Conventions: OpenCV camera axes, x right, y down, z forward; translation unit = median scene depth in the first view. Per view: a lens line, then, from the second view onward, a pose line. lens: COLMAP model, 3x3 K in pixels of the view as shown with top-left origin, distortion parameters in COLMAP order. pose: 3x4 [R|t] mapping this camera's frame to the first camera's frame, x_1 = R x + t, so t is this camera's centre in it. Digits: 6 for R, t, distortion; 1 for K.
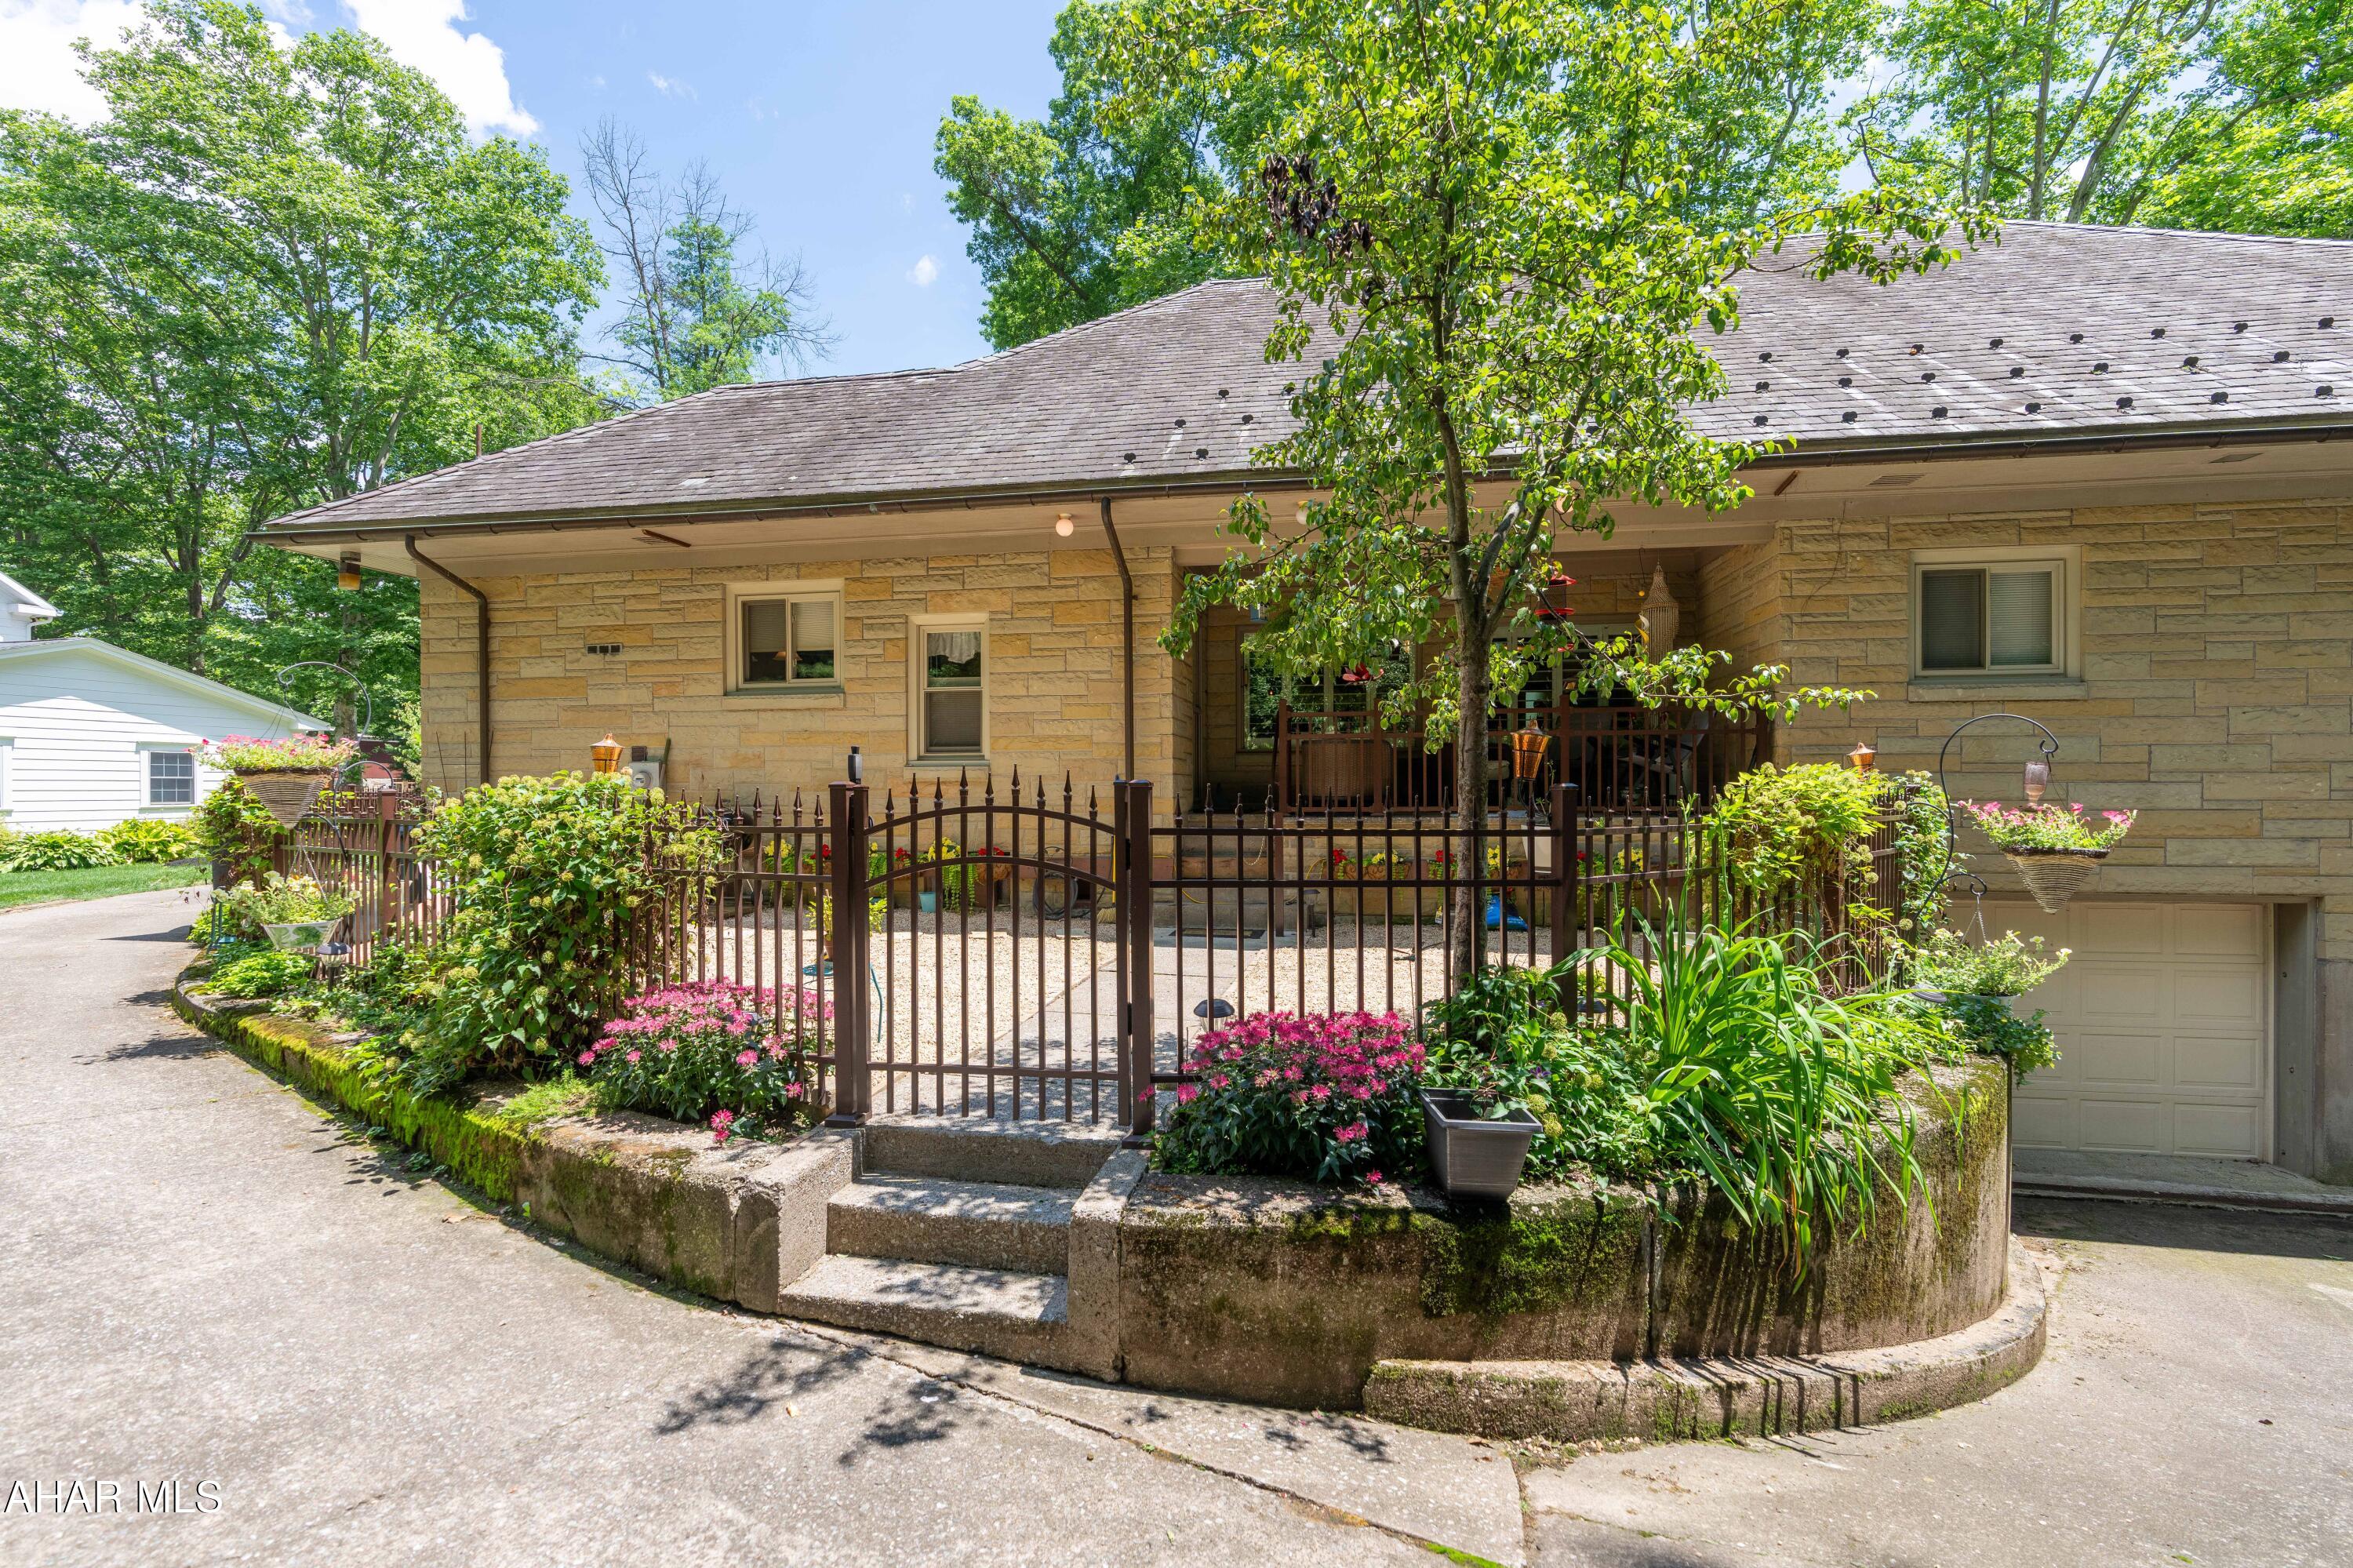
lens RADIAL K [[1056.3, 0, 1187.6], [0, 1056.3, 780.8], [0, 0, 1]] dist [-0.009878, 0.003887]
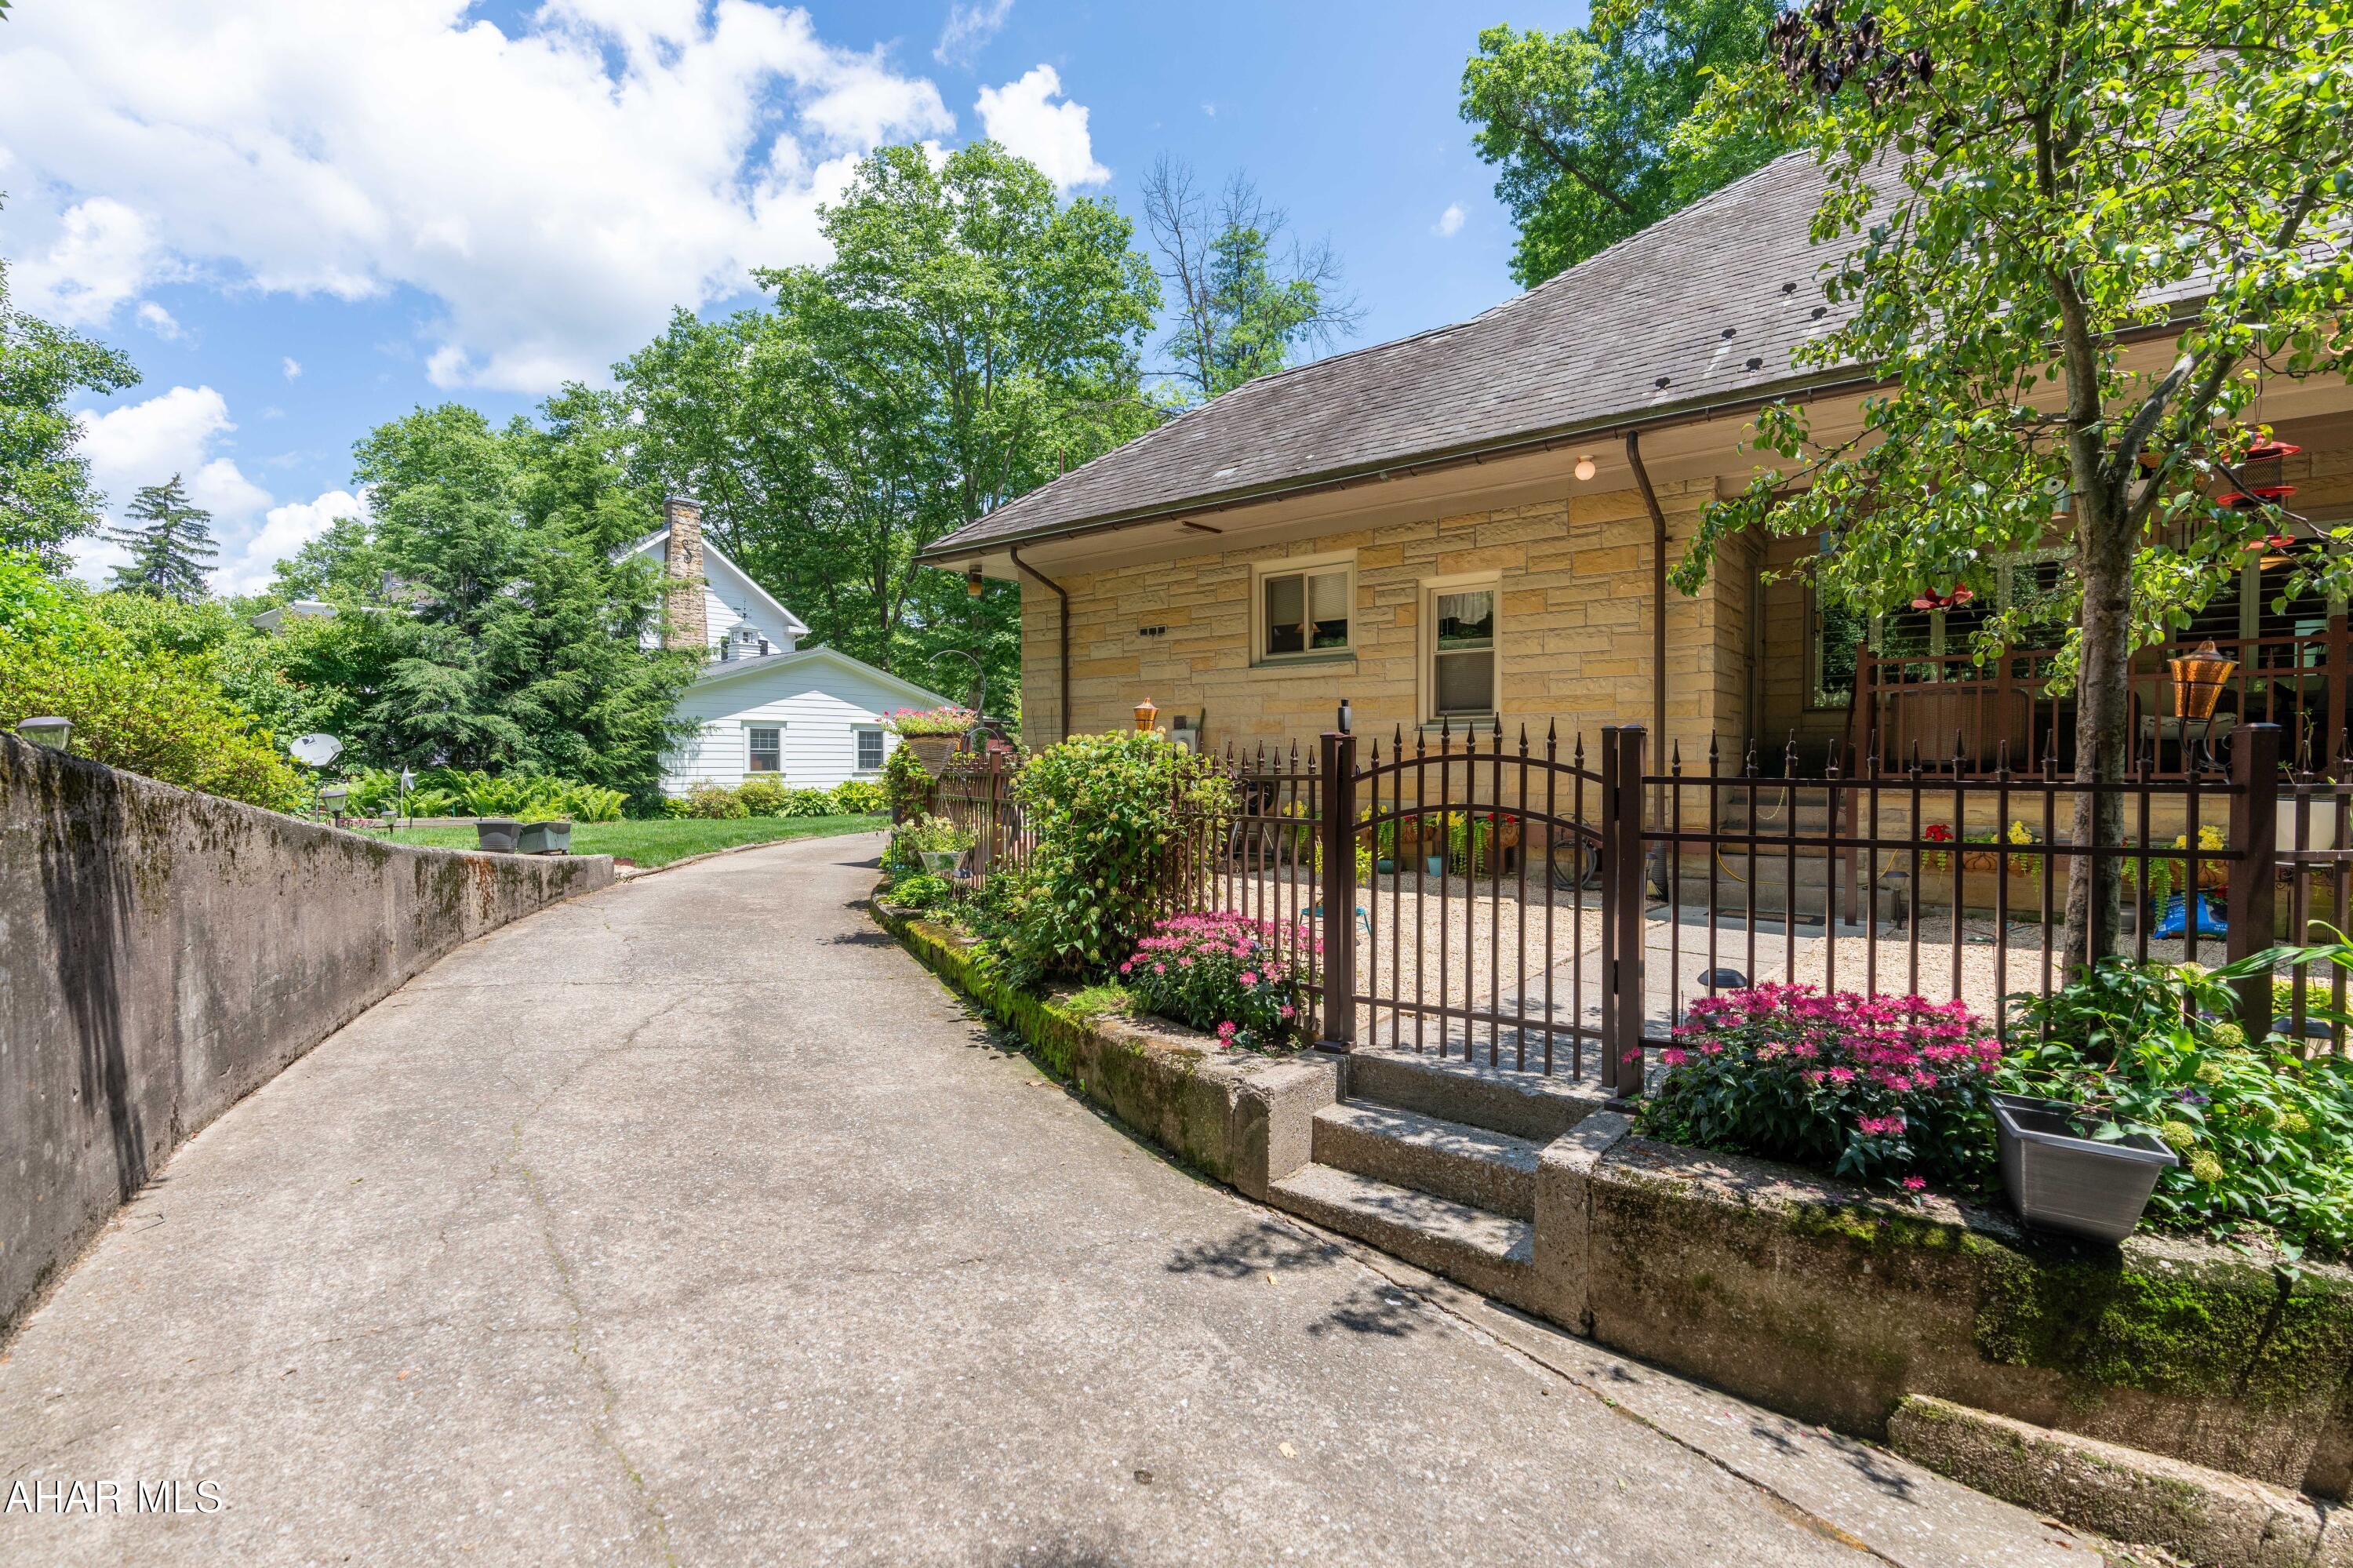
lens RADIAL K [[1122.3, 0, 1149.6], [0, 1122.3, 783.2], [0, 0, 1]] dist [-0.013166, 0.004763]
pose [[0.863444, 0.006439, -0.504403, 0.086220], [0.000163, 0.999915, 0.013043, 0.037281], [0.504444, -0.011344, 0.863370, -0.075030]]
